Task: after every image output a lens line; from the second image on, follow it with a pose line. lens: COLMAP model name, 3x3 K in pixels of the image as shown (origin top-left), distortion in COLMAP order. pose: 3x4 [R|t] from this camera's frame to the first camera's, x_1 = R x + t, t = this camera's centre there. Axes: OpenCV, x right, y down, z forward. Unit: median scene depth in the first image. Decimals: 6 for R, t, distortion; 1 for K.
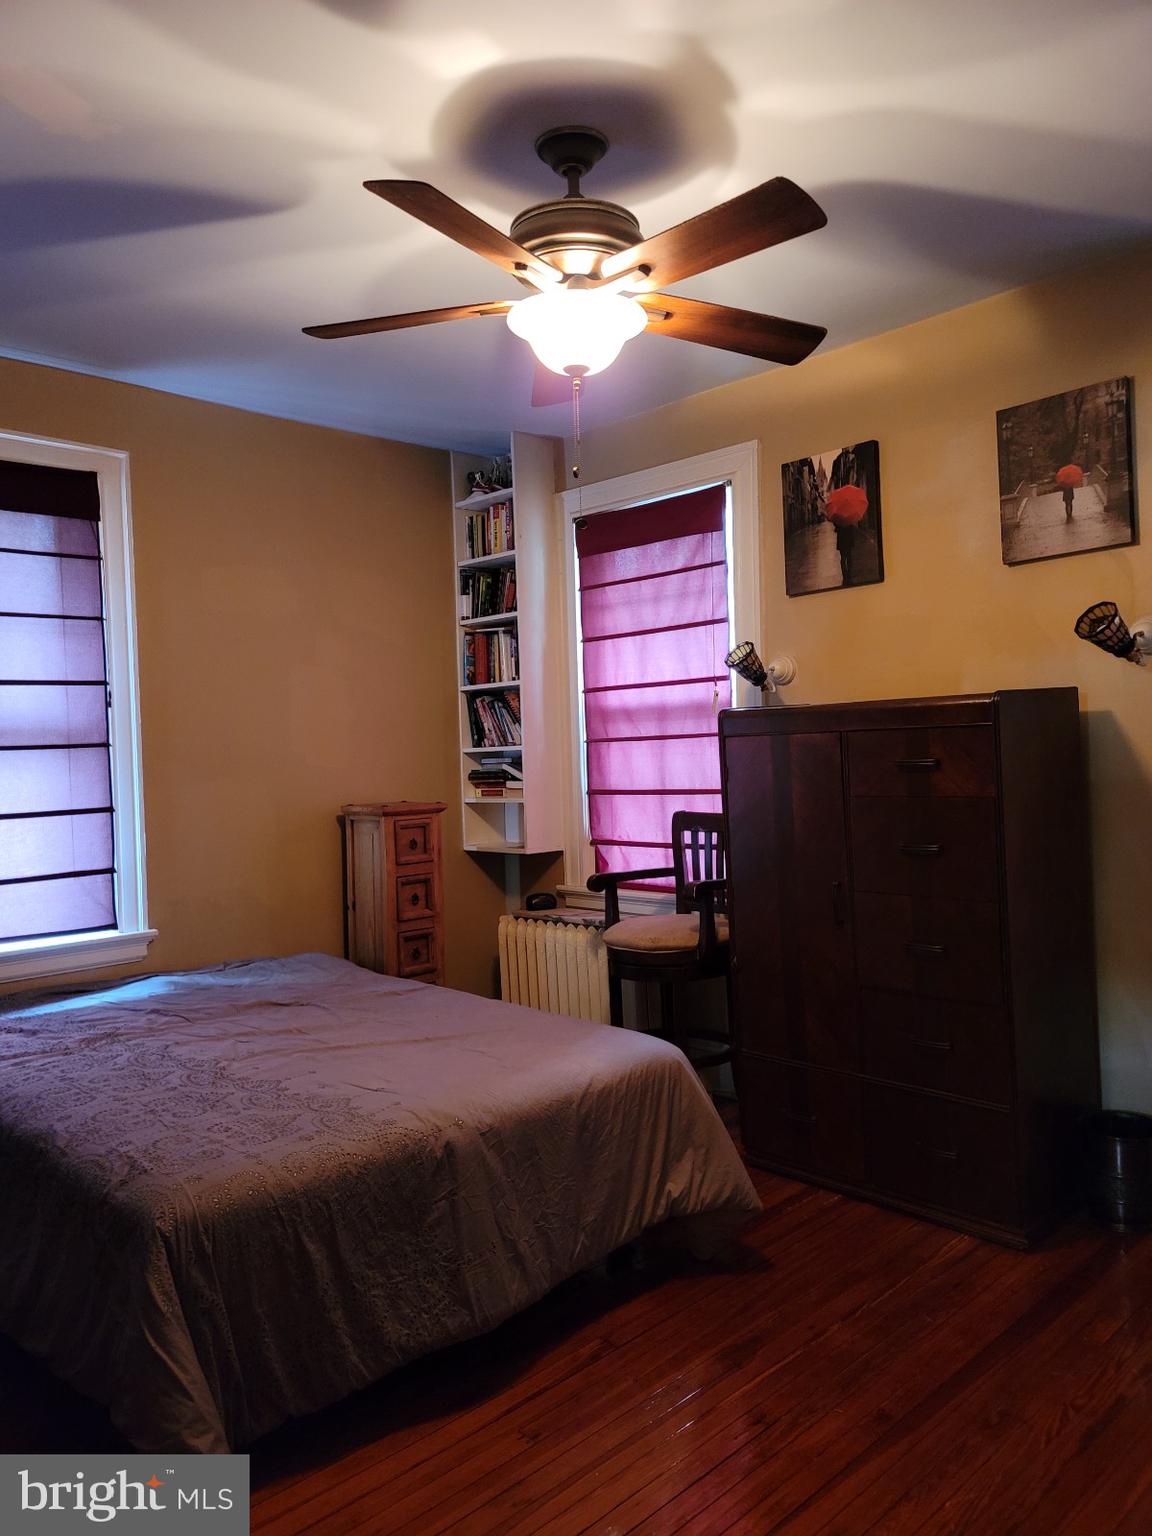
lens RADIAL K [[1126.1, 0, 574.0], [0, 1126.1, 770.9], [0, 0, 1]] dist [0.056396, -0.036133]
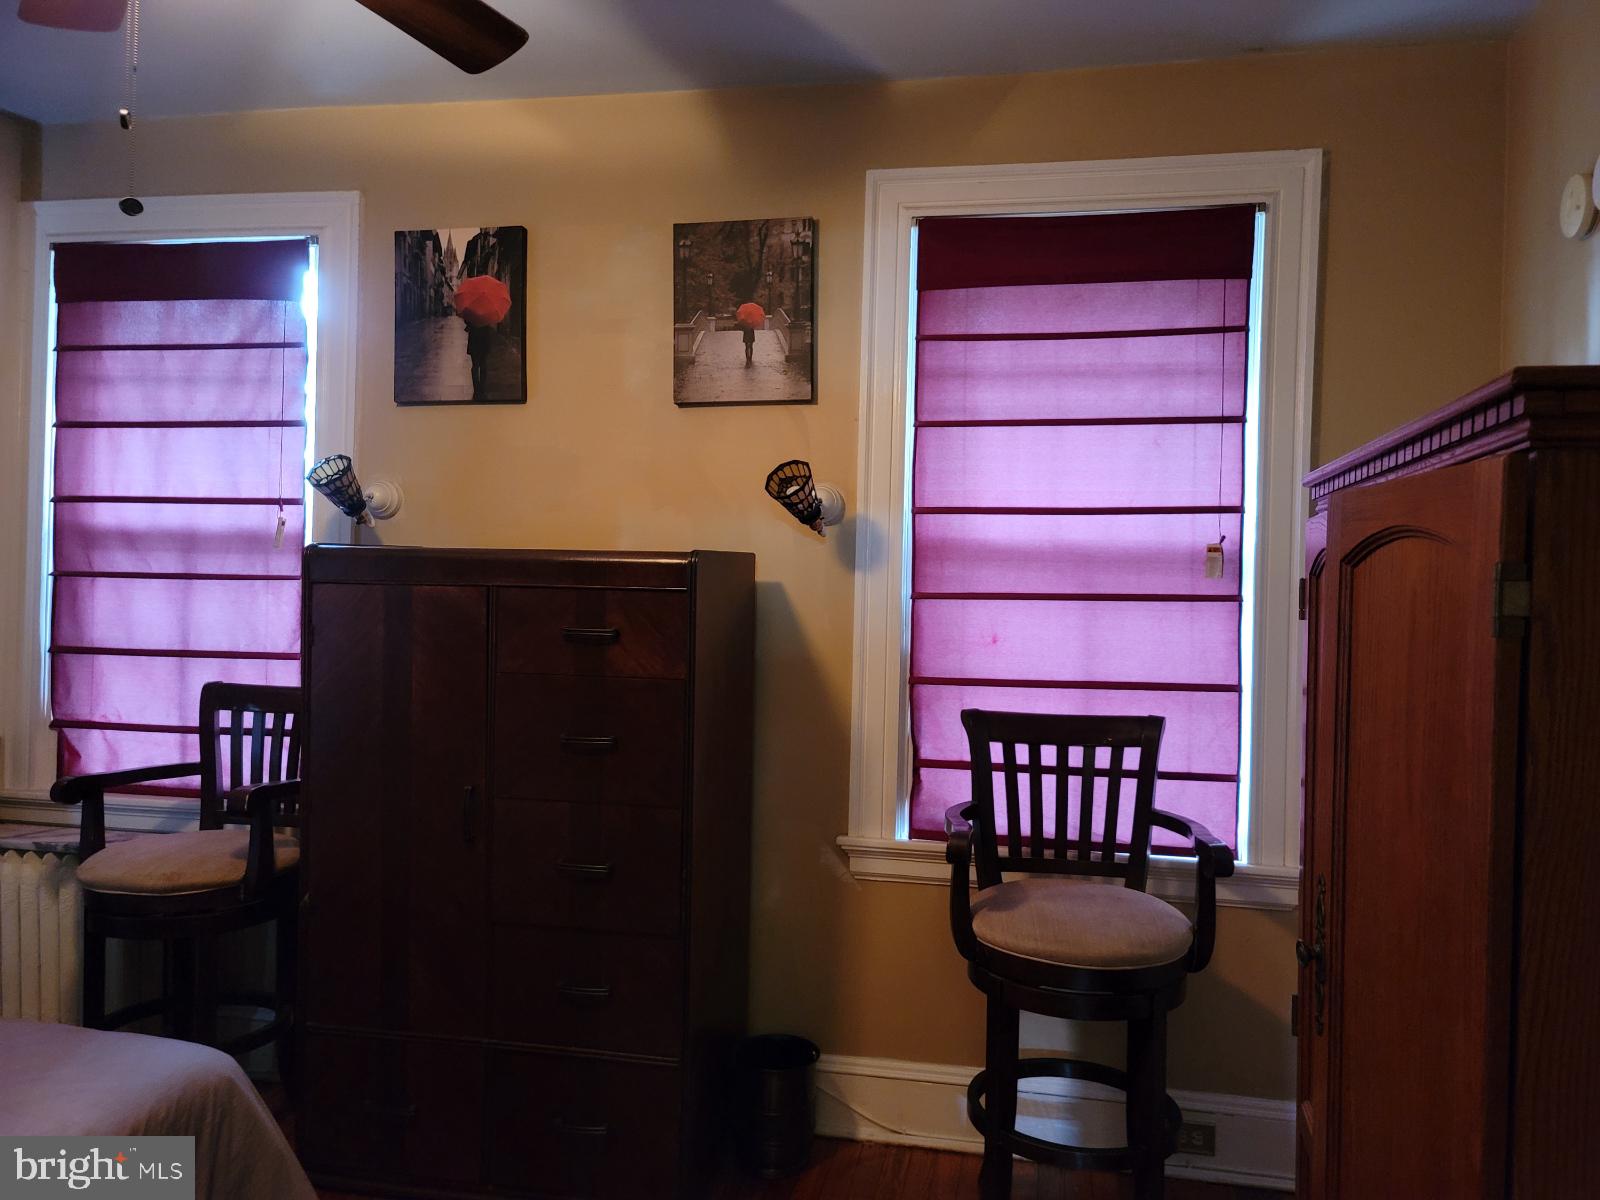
lens RADIAL K [[1173.0, 0, 812.5], [0, 1173.0, 605.4], [0, 0, 1]] dist [0.056396, -0.036133]
pose [[0.817431, 0.054820, 0.573412, -0.032958], [-0.044116, 0.998495, -0.032570, -0.005164], [-0.574334, 0.001327, 0.818620, 0.195925]]
